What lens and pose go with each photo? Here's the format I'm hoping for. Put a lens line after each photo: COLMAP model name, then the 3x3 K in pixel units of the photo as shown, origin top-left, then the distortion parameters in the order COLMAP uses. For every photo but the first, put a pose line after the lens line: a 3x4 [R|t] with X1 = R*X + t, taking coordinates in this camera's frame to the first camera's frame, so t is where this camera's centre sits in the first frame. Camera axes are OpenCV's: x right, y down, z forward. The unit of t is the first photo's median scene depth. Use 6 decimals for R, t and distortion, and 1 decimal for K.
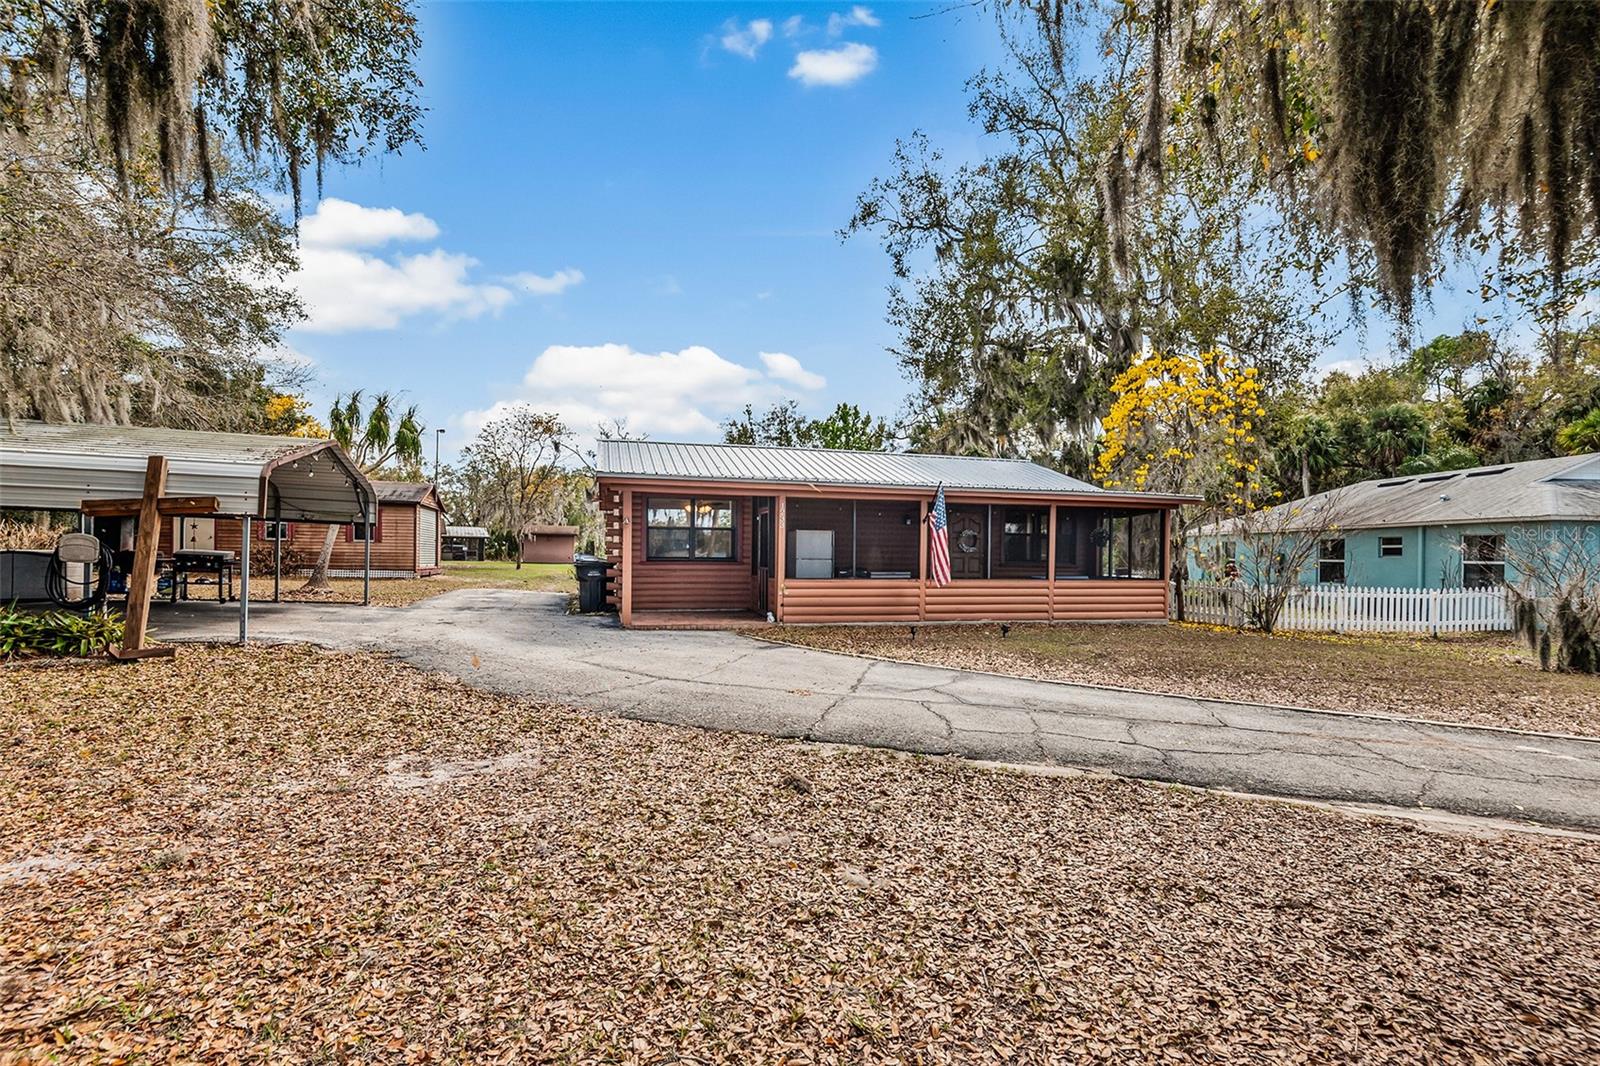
lens RADIAL K [[730.2, 0, 855.7], [0, 730.2, 551.8], [0, 0, 1]] dist [0.031051, -0.018987]
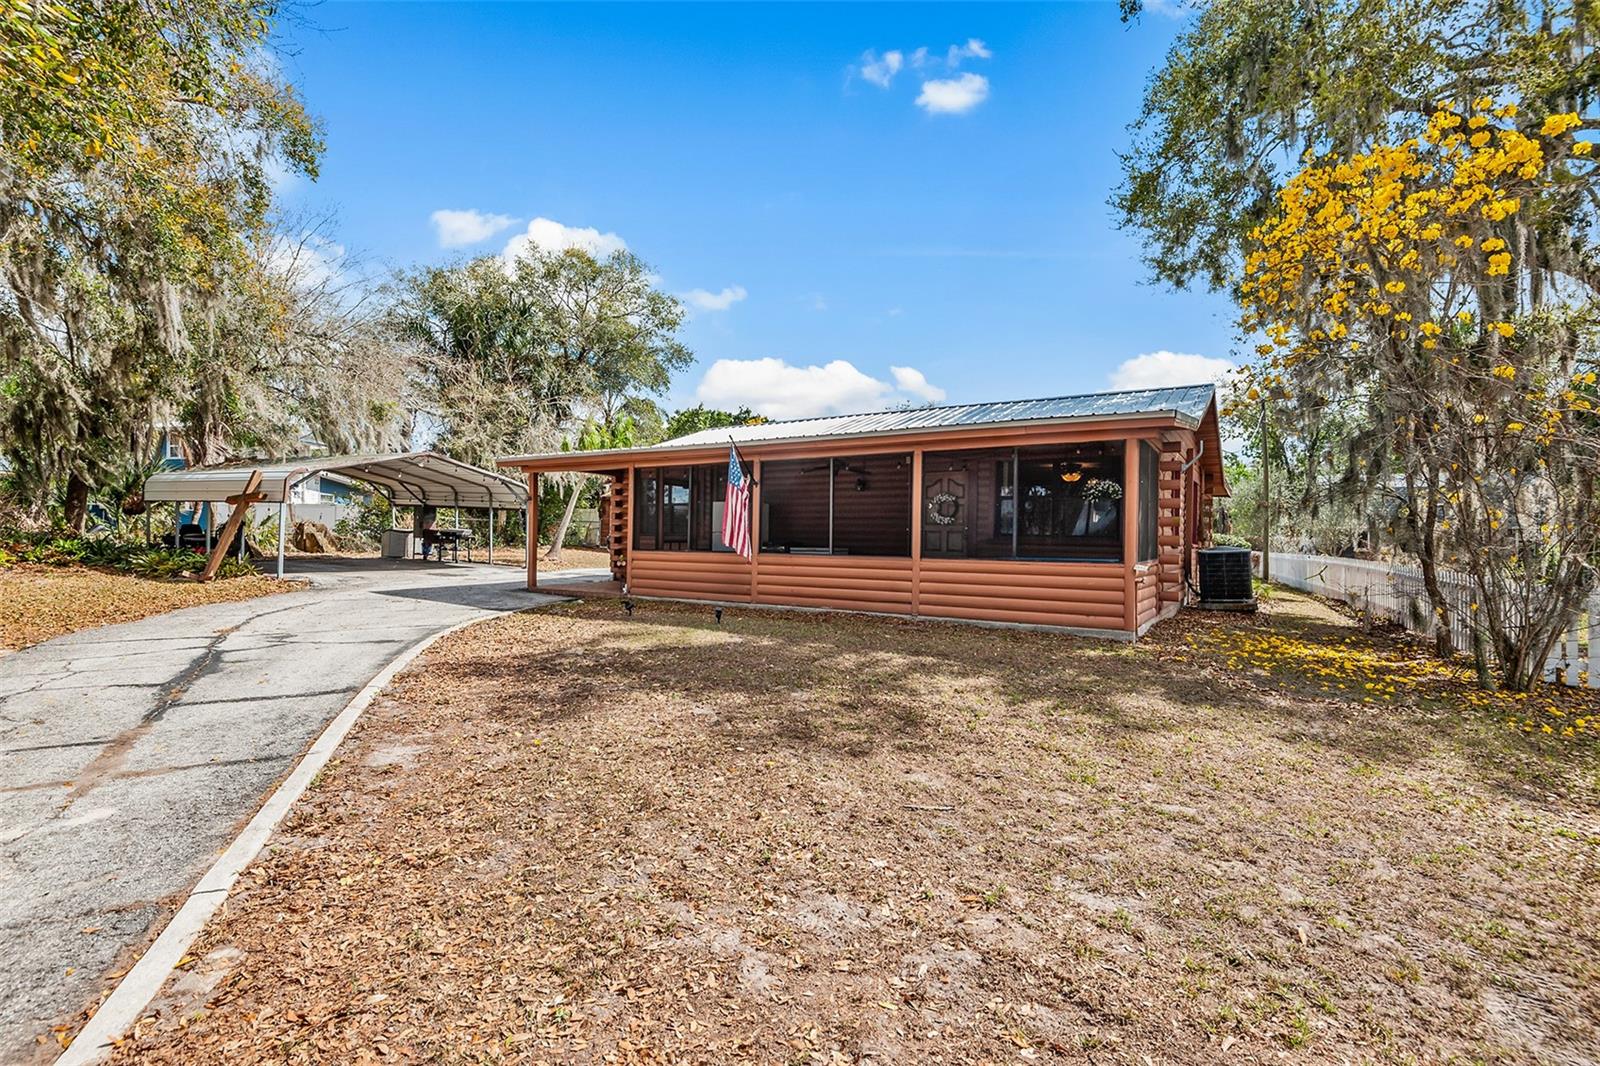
lens RADIAL K [[730.2, 0, 801.3], [0, 730.2, 532.1], [0, 0, 1]] dist [0.031051, -0.018987]
pose [[0.692706, -0.009340, -0.721159, 0.687170], [-0.003507, 0.999861, -0.016319, 0.025073], [0.721211, 0.013833, 0.692577, 0.422713]]
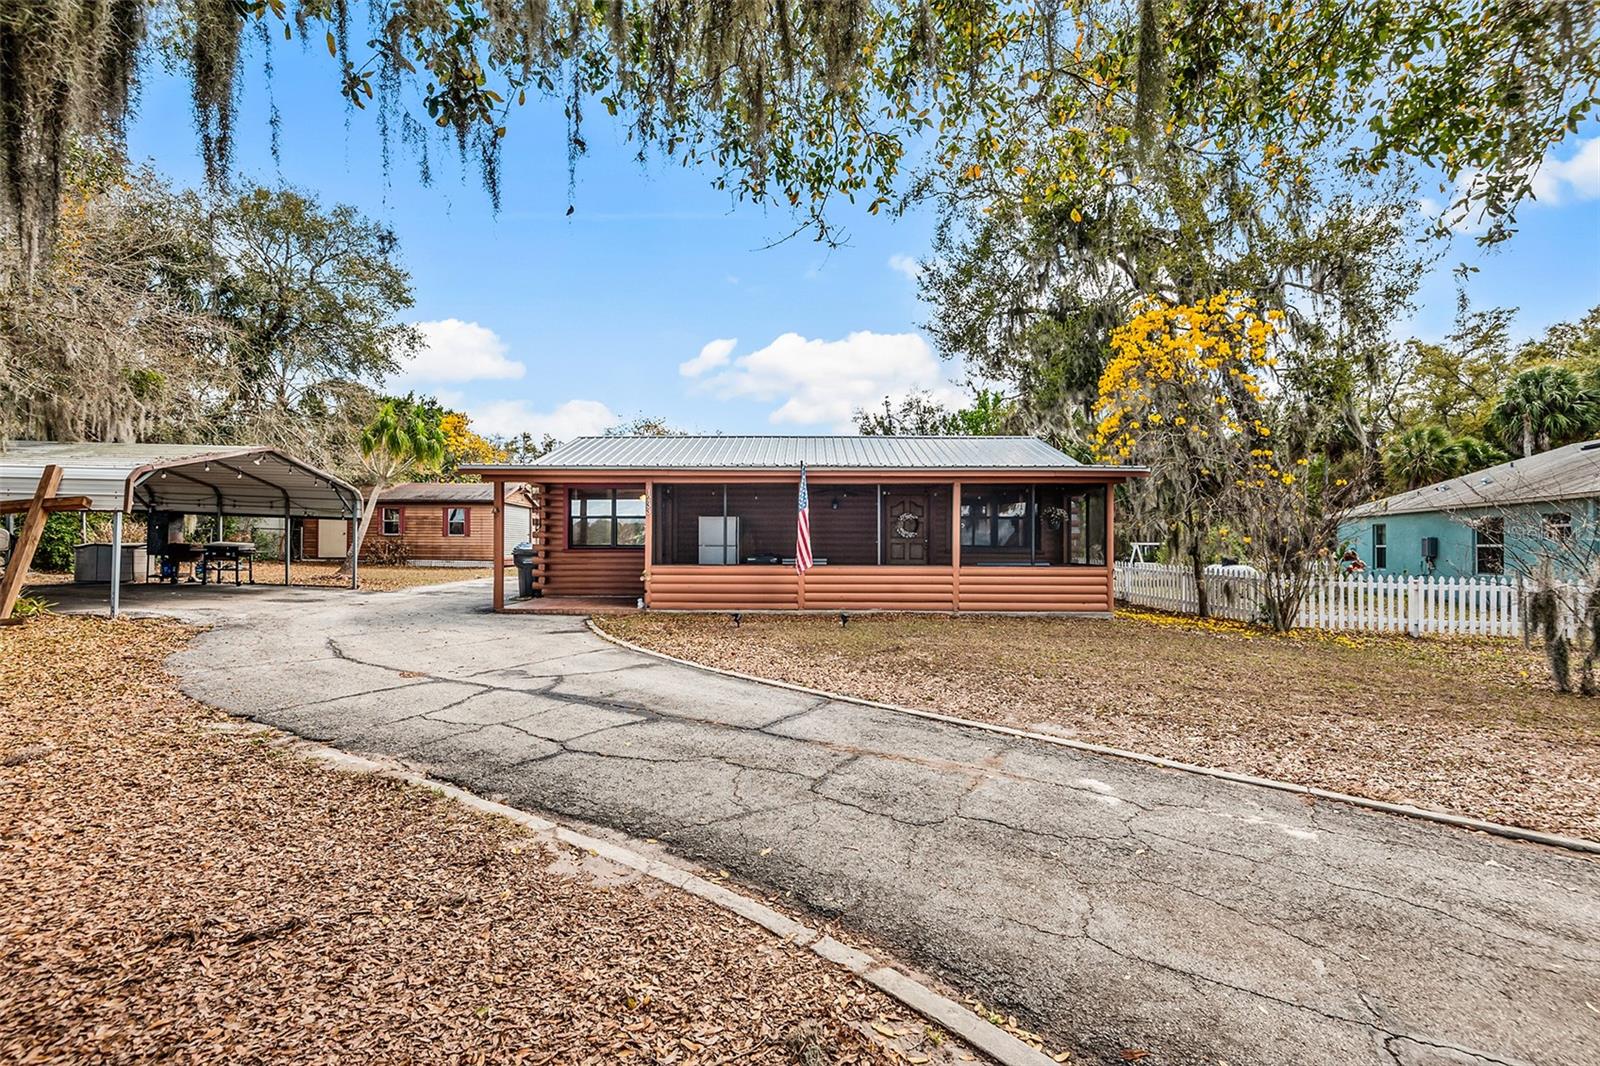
lens RADIAL K [[730.2, 0, 789.8], [0, 730.2, 528.9], [0, 0, 1]] dist [0.031051, -0.018987]
pose [[0.962179, -0.015002, -0.272003, 0.310819], [0.009799, 0.999742, -0.020477, 0.008973], [0.272240, 0.017037, 0.962078, 0.077002]]
